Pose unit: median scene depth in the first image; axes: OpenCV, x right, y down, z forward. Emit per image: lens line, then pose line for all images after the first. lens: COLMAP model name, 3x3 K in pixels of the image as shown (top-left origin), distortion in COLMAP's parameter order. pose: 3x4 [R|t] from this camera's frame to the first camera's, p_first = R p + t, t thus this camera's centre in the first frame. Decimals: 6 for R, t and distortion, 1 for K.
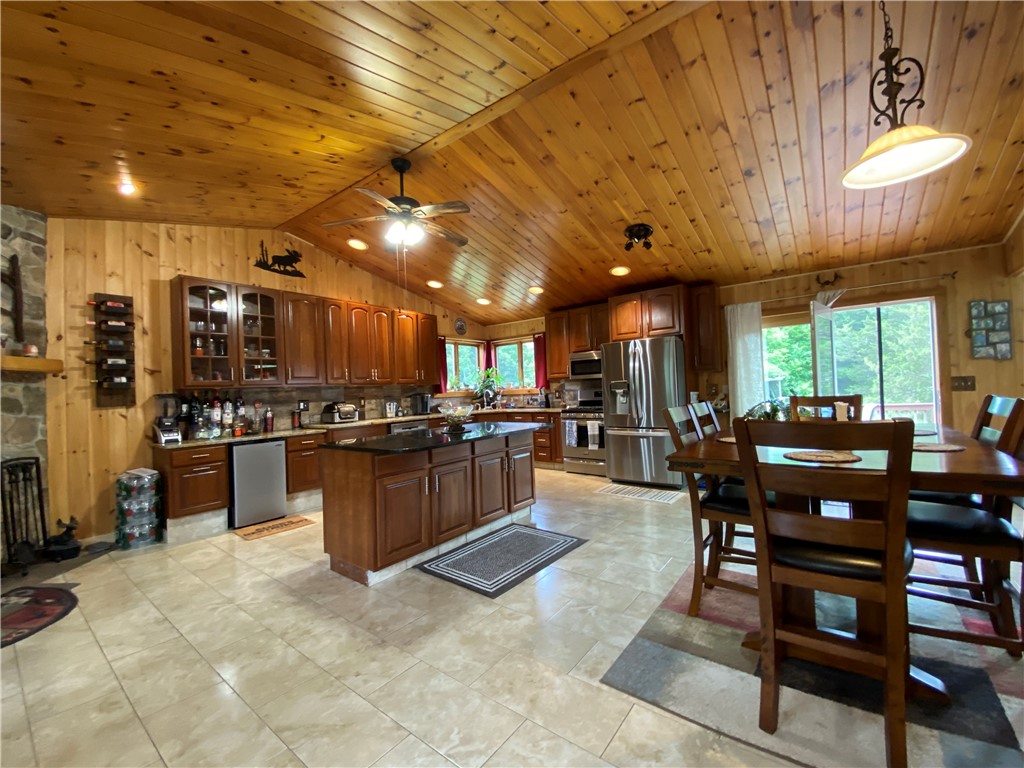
lens RADIAL K [[417.7, 0, 511.1], [0, 417.7, 382.4], [0, 0, 1]] dist [0.009012, -0.015547]
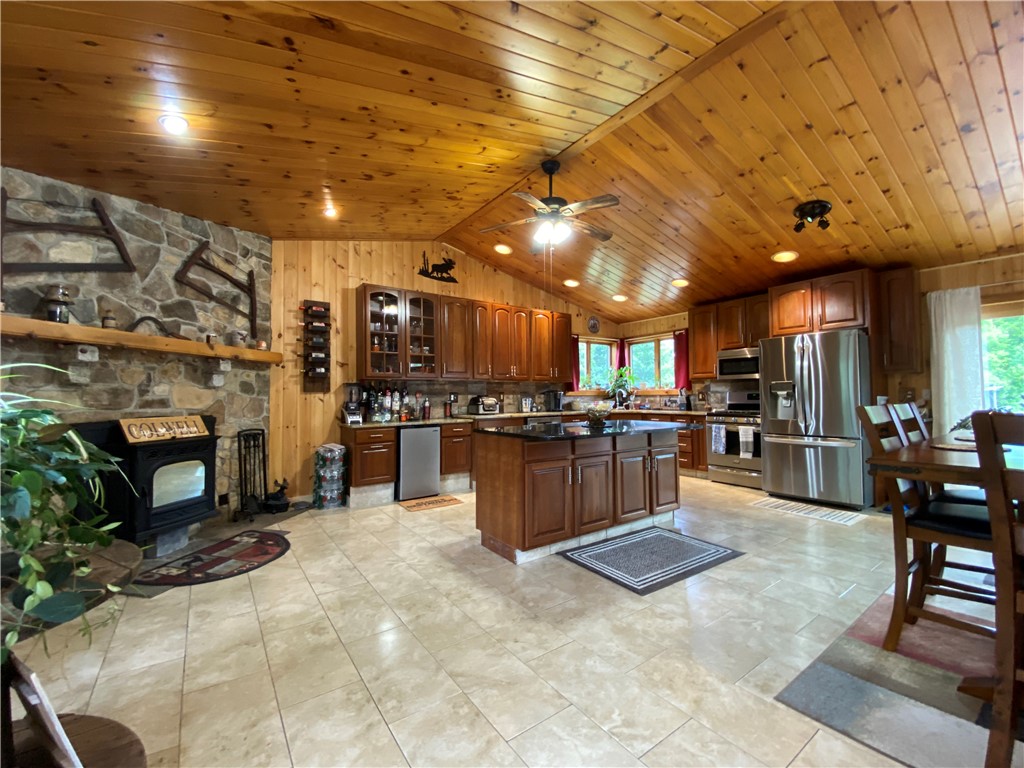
lens RADIAL K [[417.7, 0, 512.2], [0, 417.7, 382.8], [0, 0, 1]] dist [0.009012, -0.015547]
pose [[0.956950, 0.022119, -0.289409, -0.040350], [-0.023401, 0.999726, -0.000972, 0.019194], [0.289309, 0.007702, 0.957205, -0.017193]]
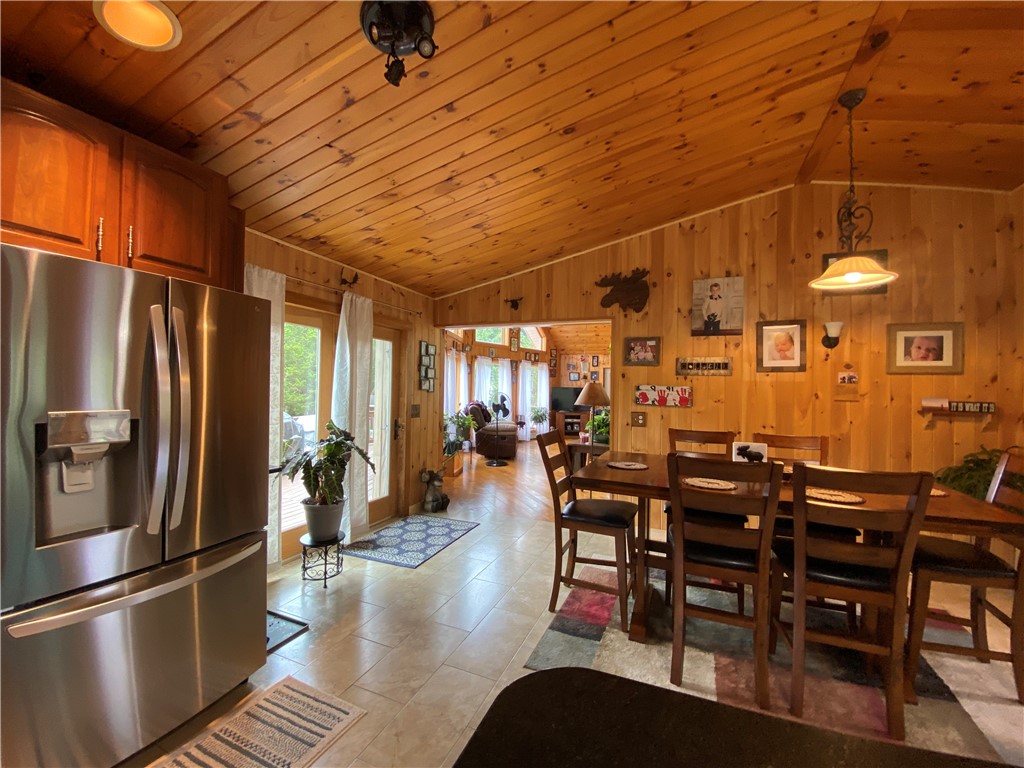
lens RADIAL K [[417.7, 0, 508.6], [0, 417.7, 386.4], [0, 0, 1]] dist [0.009012, -0.015547]
pose [[-0.229742, 0.045285, 0.972197, -0.094328], [-0.029685, 0.998126, -0.053507, -0.011684], [-0.972799, -0.041152, -0.227968, 1.126068]]
